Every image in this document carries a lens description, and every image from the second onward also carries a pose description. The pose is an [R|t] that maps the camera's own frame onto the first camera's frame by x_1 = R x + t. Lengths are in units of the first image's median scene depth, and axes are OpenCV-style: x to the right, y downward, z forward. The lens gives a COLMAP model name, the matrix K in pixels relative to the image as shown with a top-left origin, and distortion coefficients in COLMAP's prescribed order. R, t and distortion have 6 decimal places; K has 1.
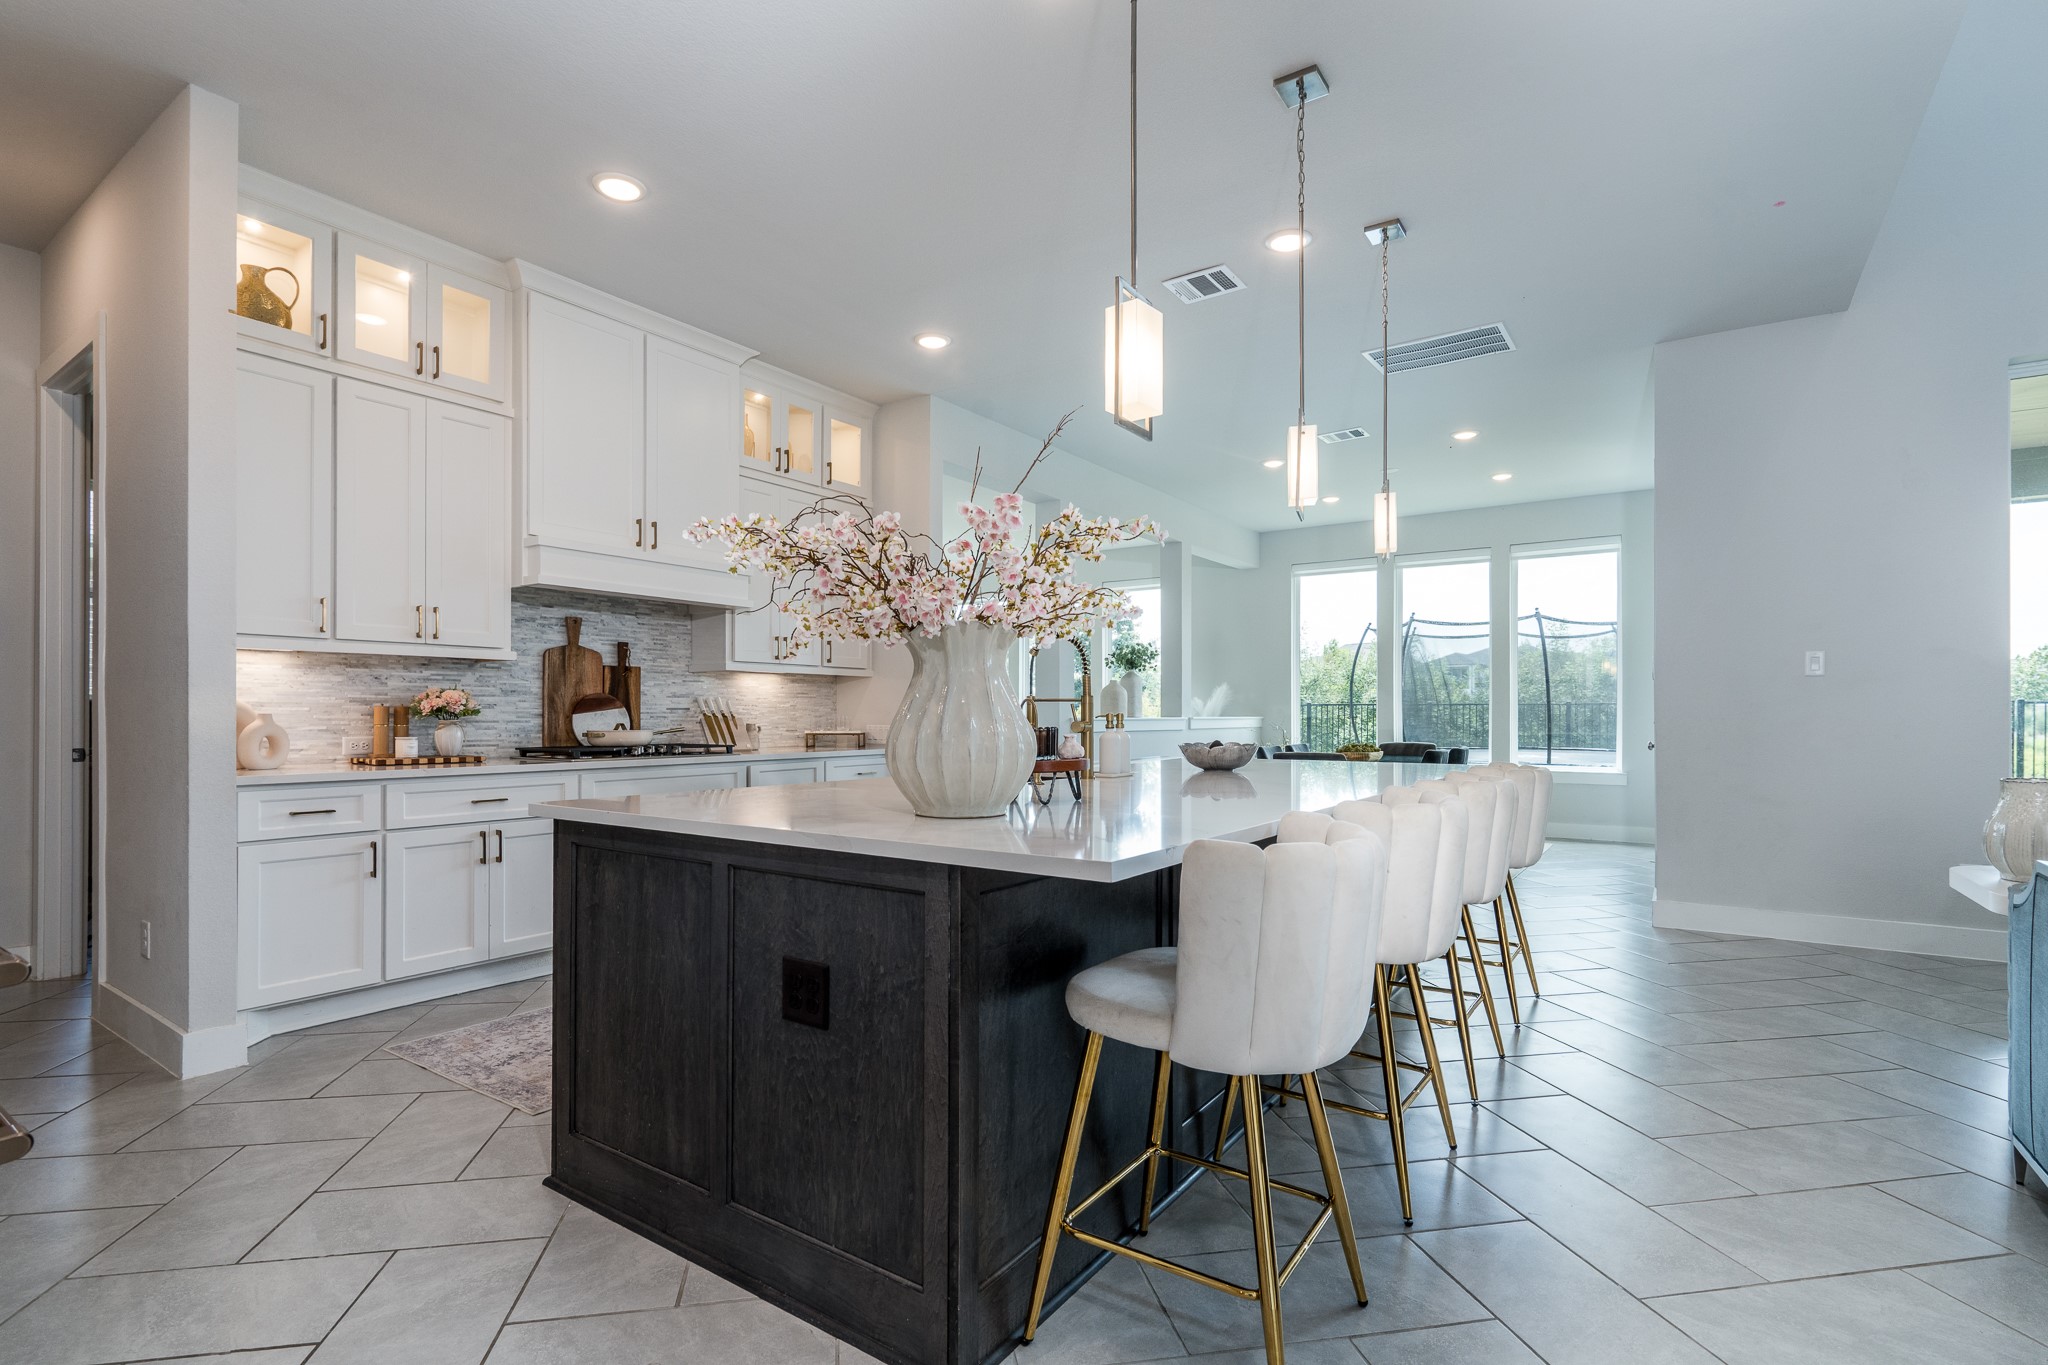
lens RADIAL K [[953.7, 0, 1026.5], [0, 953.7, 702.9], [0, 0, 1]] dist [0.003508, -0.001023]
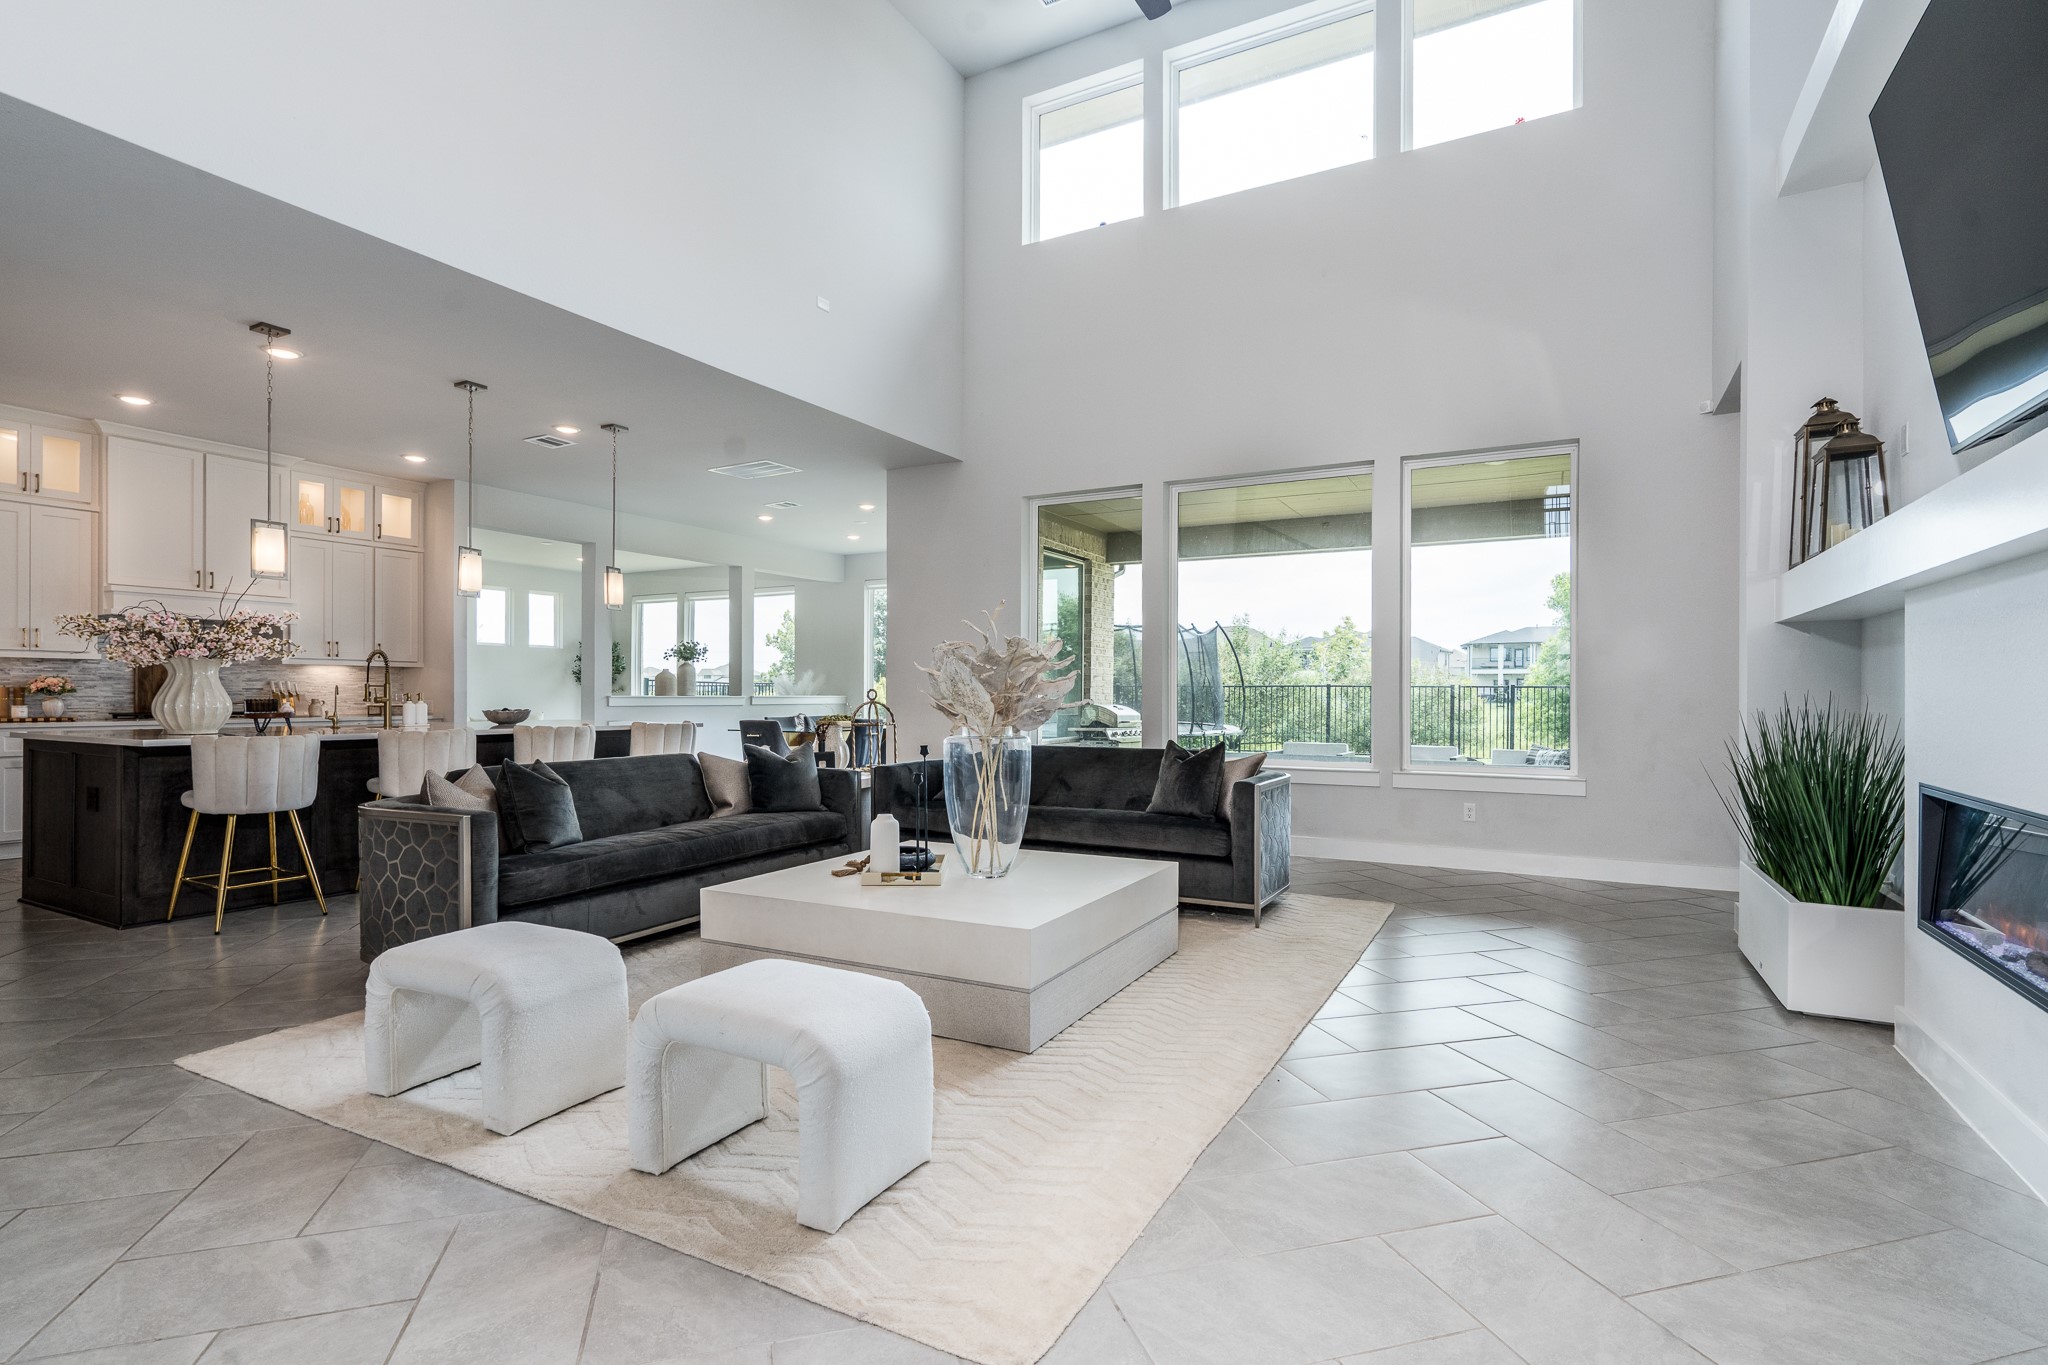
lens RADIAL K [[953.7, 0, 1031.6], [0, 953.7, 691.2], [0, 0, 1]] dist [0.003508, -0.001023]
pose [[0.994102, 0.005474, 0.108309, 0.890174], [-0.006693, 0.999918, 0.010891, -0.018547], [-0.108241, -0.011551, 0.994058, -0.820237]]
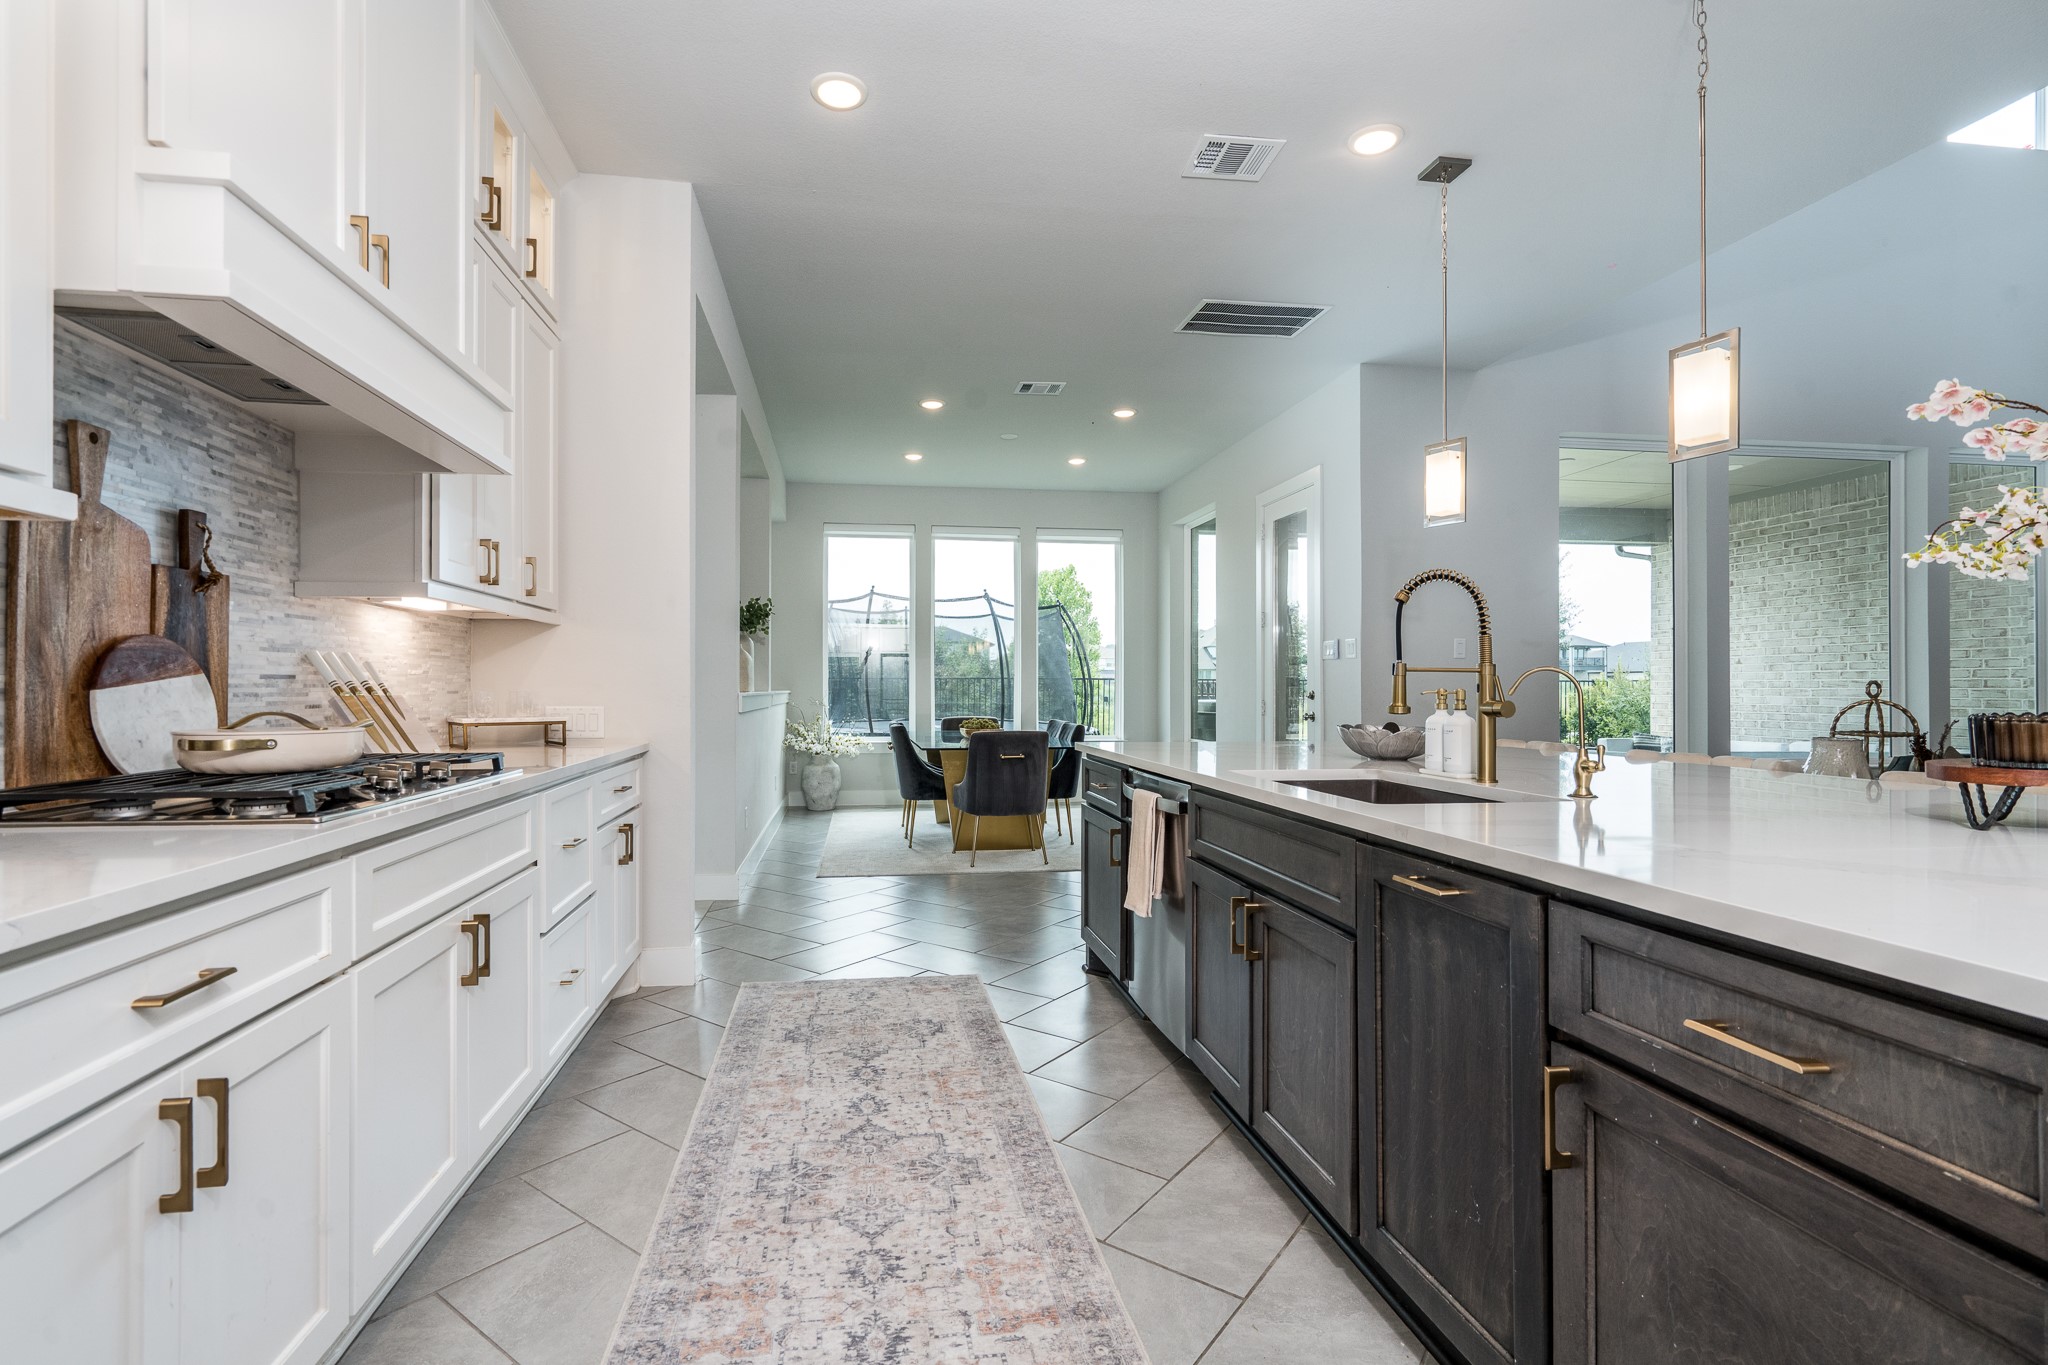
lens RADIAL K [[953.7, 0, 1026.5], [0, 953.7, 687.7], [0, 0, 1]] dist [0.003508, -0.001023]
pose [[0.724359, -0.000425, 0.689423, -0.528464], [-0.007655, 0.999933, 0.008660, 0.006037], [-0.689381, -0.011551, 0.724307, 0.559809]]
